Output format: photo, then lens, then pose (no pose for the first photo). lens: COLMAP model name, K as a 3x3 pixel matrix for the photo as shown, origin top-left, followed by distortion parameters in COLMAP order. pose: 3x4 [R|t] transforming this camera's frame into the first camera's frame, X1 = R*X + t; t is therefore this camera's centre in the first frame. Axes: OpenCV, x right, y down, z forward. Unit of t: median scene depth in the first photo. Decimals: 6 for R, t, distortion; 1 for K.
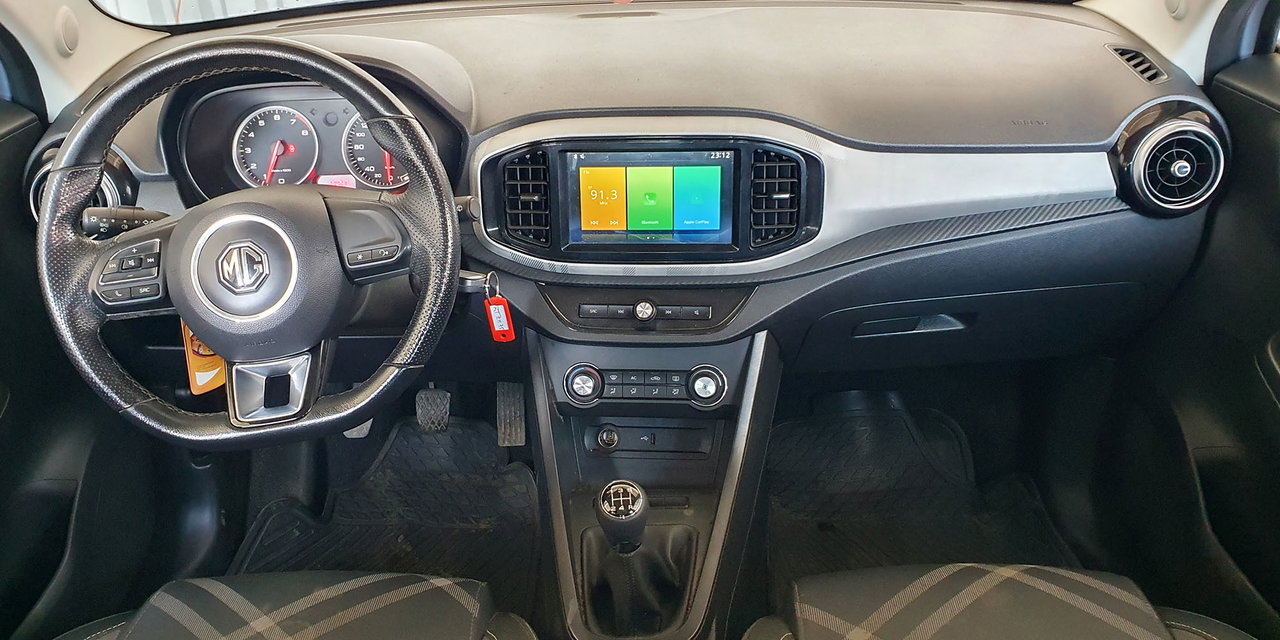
lens RADIAL K [[1025.0, 0, 640.0], [0, 1025.0, 320.0], [0, 0, 1]] dist [0.042197, -0.000769]
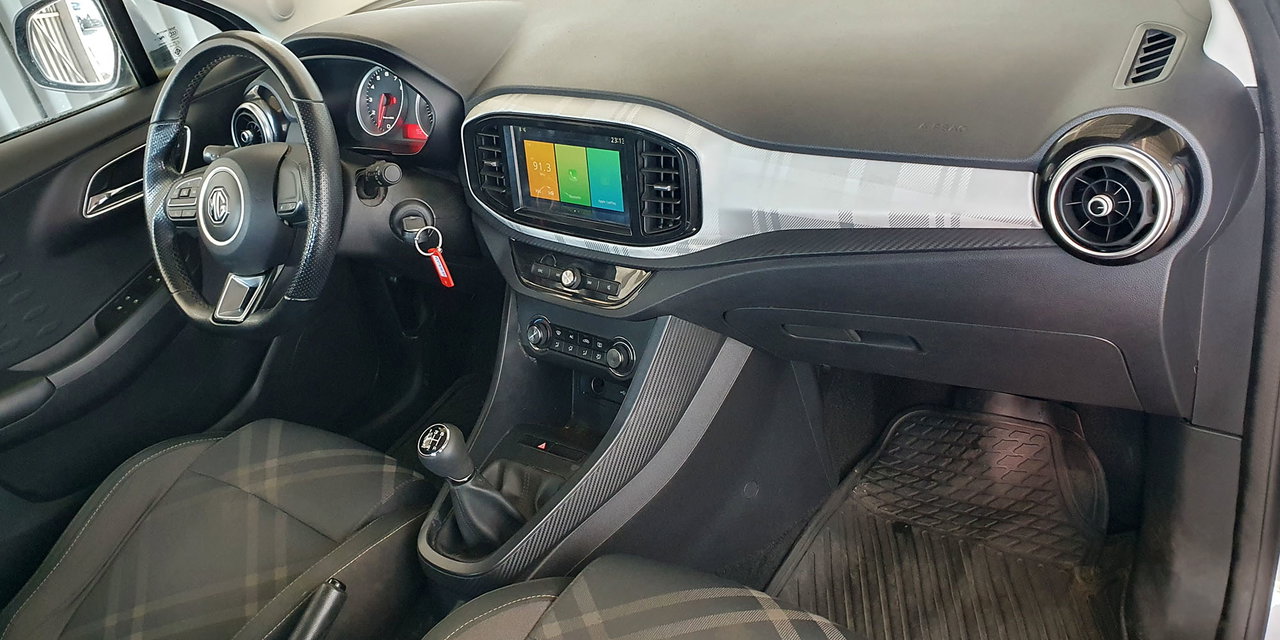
lens RADIAL K [[1025.0, 0, 640.0], [0, 1025.0, 320.0], [0, 0, 1]] dist [0.042197, -0.000769]
pose [[0.811373, 0.181359, -0.555682, 0.685387], [-0.112735, 0.981354, 0.155677, -0.144438], [0.573554, -0.063667, 0.816690, 0.162100]]
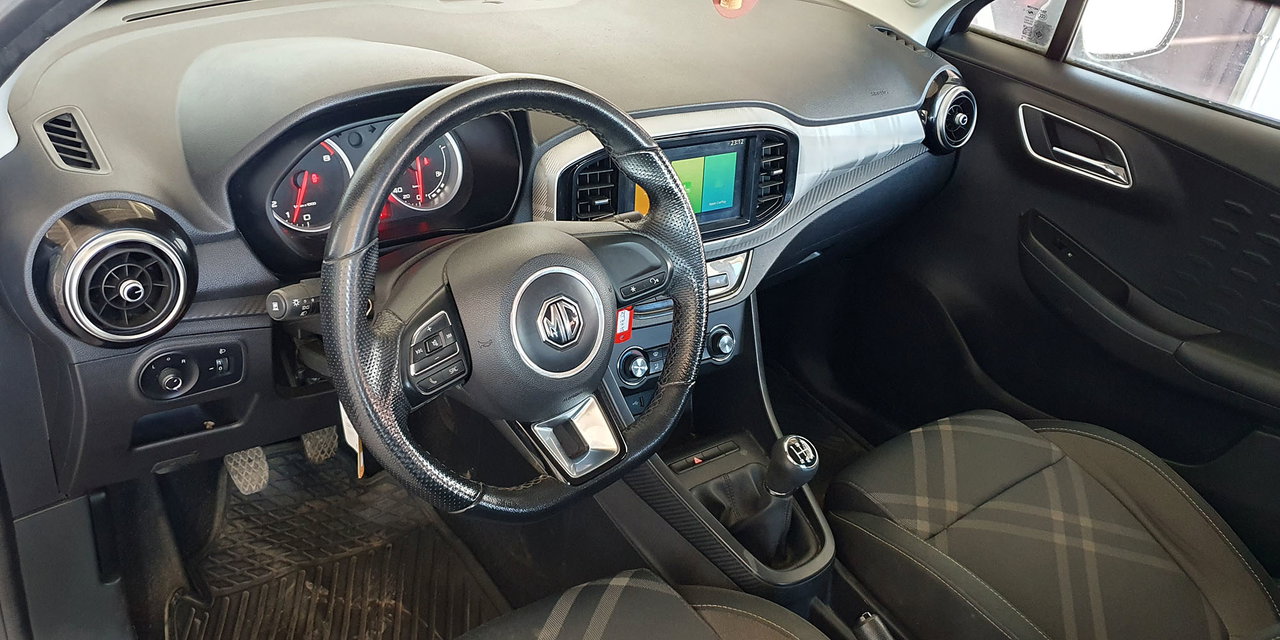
lens RADIAL K [[1025.0, 0, 640.0], [0, 1025.0, 320.0], [0, 0, 1]] dist [0.042197, -0.000769]
pose [[0.771410, -0.201171, 0.603703, -0.718875], [0.146208, 0.979365, 0.139527, -0.139882], [-0.619314, -0.019366, 0.784904, 0.167119]]
